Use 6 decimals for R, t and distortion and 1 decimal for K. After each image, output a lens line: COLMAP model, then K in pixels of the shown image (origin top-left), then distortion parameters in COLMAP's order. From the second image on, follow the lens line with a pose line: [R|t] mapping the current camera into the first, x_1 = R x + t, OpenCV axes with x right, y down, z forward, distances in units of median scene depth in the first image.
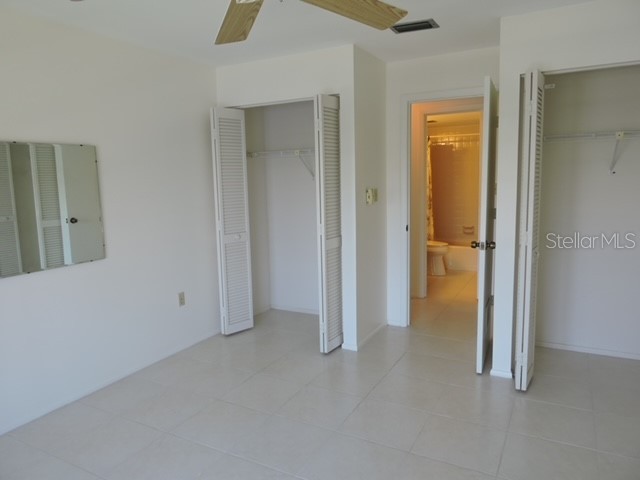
lens RADIAL K [[456.4, 0, 320.3], [0, 456.4, 239.3], [0, 0, 1]] dist [-0.001736, -0.006428]
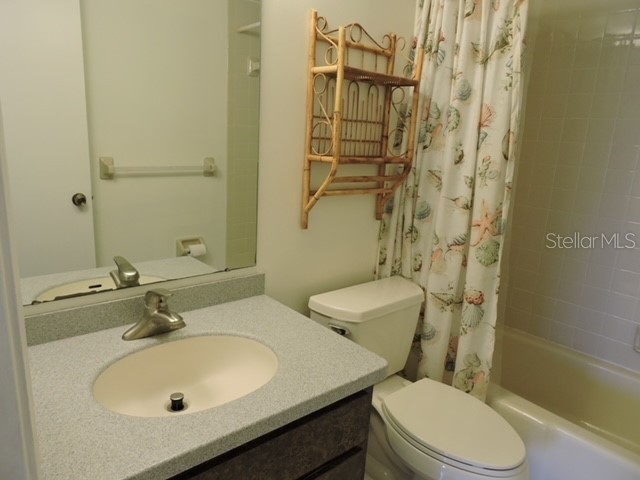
lens RADIAL K [[456.4, 0, 318.3], [0, 456.4, 239.9], [0, 0, 1]] dist [-0.001736, -0.006428]
pose [[0.929632, 0.154739, -0.334426, 0.232692], [-0.120321, 0.985281, 0.121424, -0.097494], [0.348293, -0.072641, 0.934567, 0.729198]]
